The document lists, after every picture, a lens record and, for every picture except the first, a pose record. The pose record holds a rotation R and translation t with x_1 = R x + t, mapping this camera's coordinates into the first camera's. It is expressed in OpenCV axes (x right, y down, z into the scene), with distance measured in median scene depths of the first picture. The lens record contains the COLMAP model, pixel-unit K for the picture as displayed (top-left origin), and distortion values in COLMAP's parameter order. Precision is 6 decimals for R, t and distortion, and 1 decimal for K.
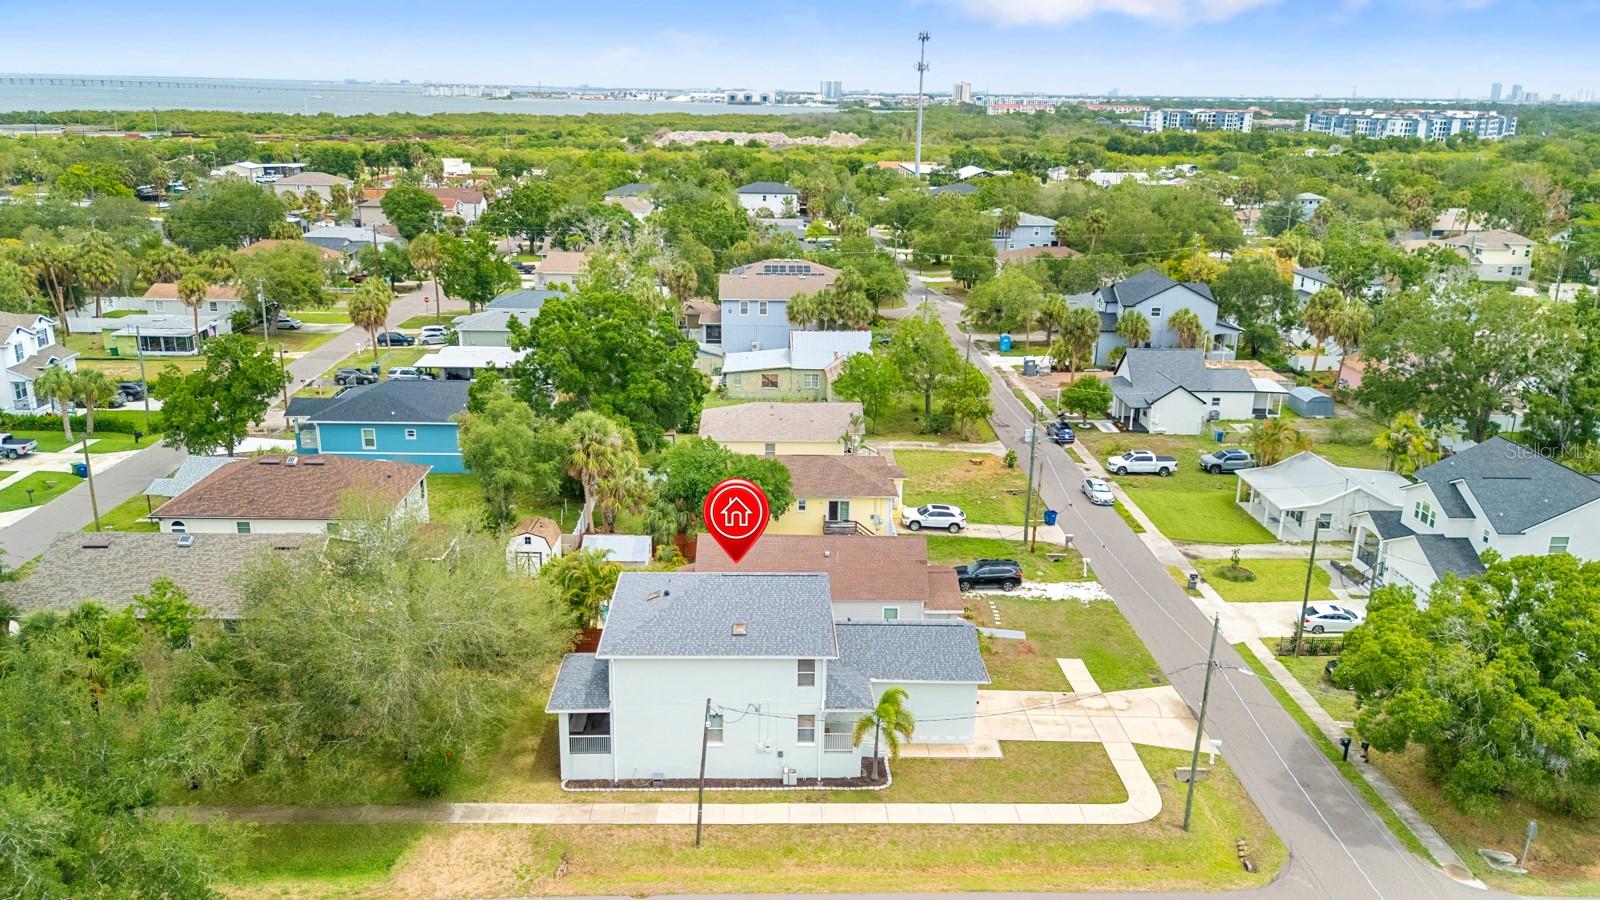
lens RADIAL K [[1158.9, 0, 804.3], [0, 1158.9, 505.6], [0, 0, 1]] dist [0.066418, -0.056851]
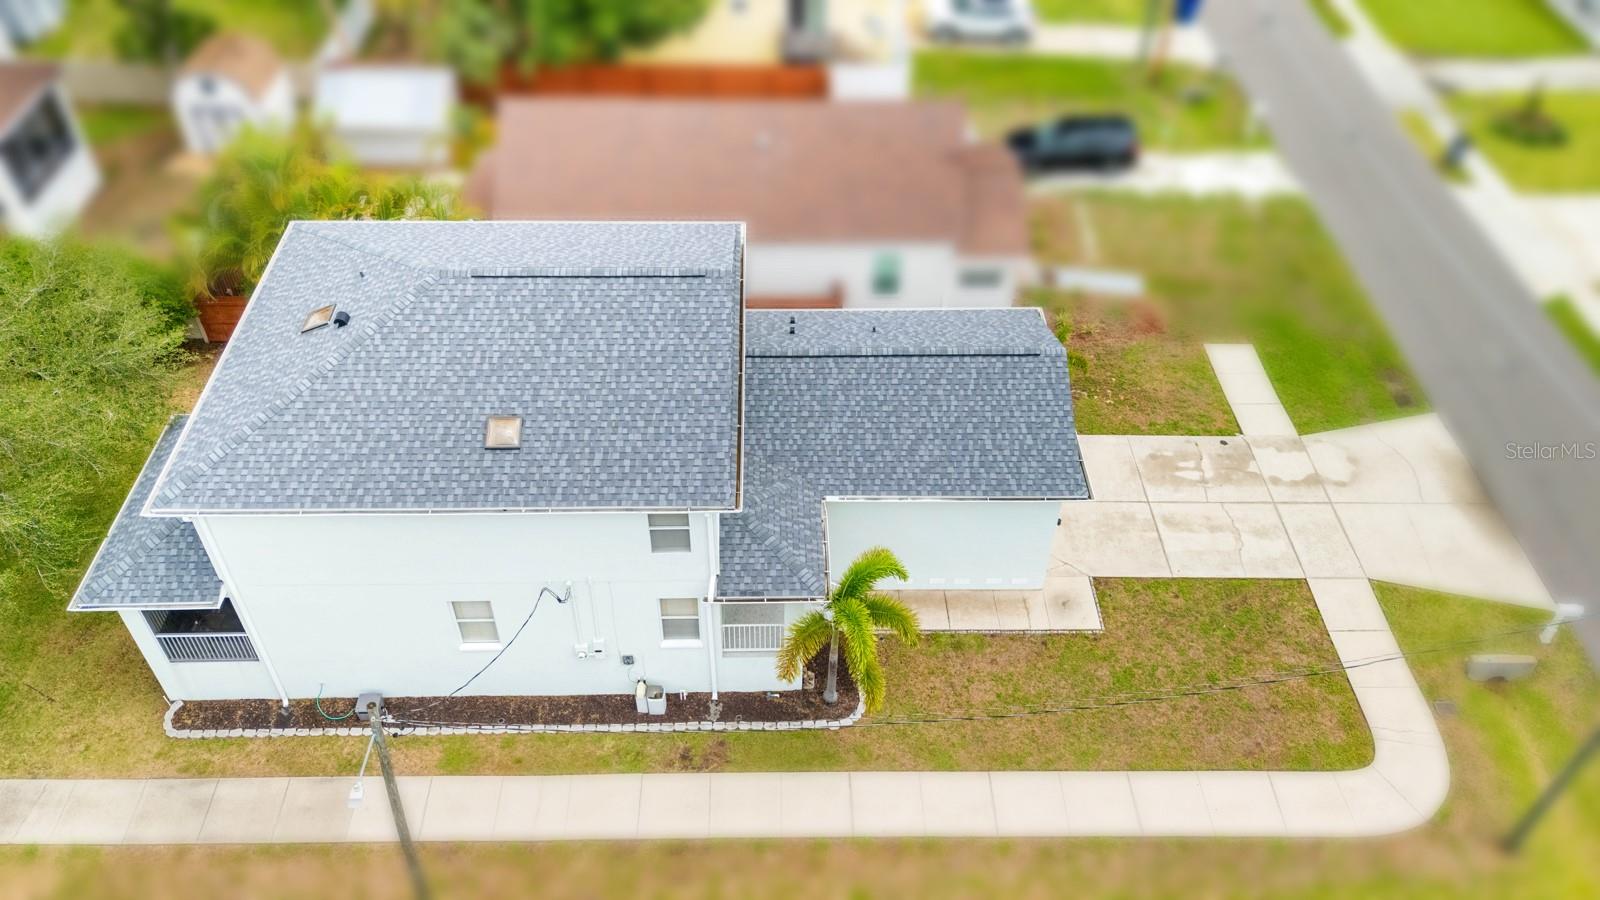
lens RADIAL K [[1219.3, 0, 764.7], [0, 1219.3, 446.9], [0, 0, 1]] dist [0.112363, -0.177301]
pose [[0.999351, 0.008577, -0.034979, 0.043766], [0.006217, 0.915562, 0.402128, -0.053012], [0.035474, -0.402085, 0.914915, 0.508140]]
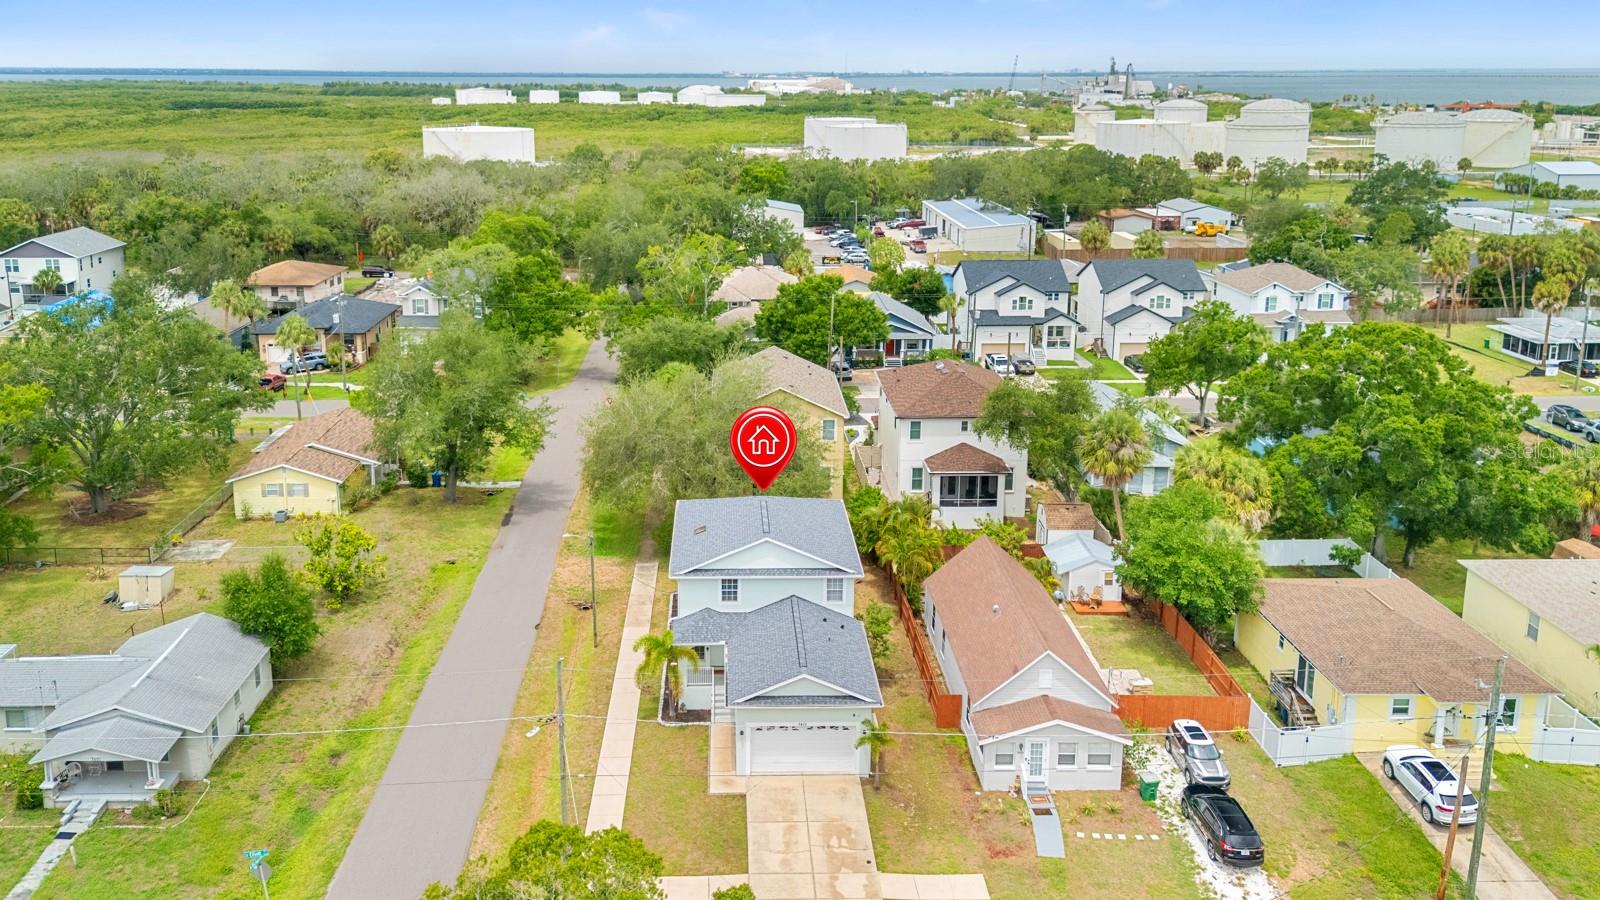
lens RADIAL K [[1176.1, 0, 756.9], [0, 1176.1, 480.9], [0, 0, 1]] dist [0.072022, -0.061747]
pose [[-0.029680, 0.307695, -0.951022, 0.872347], [-0.334871, 0.893398, 0.299502, -0.257632], [0.941797, 0.327359, 0.076522, 0.803225]]
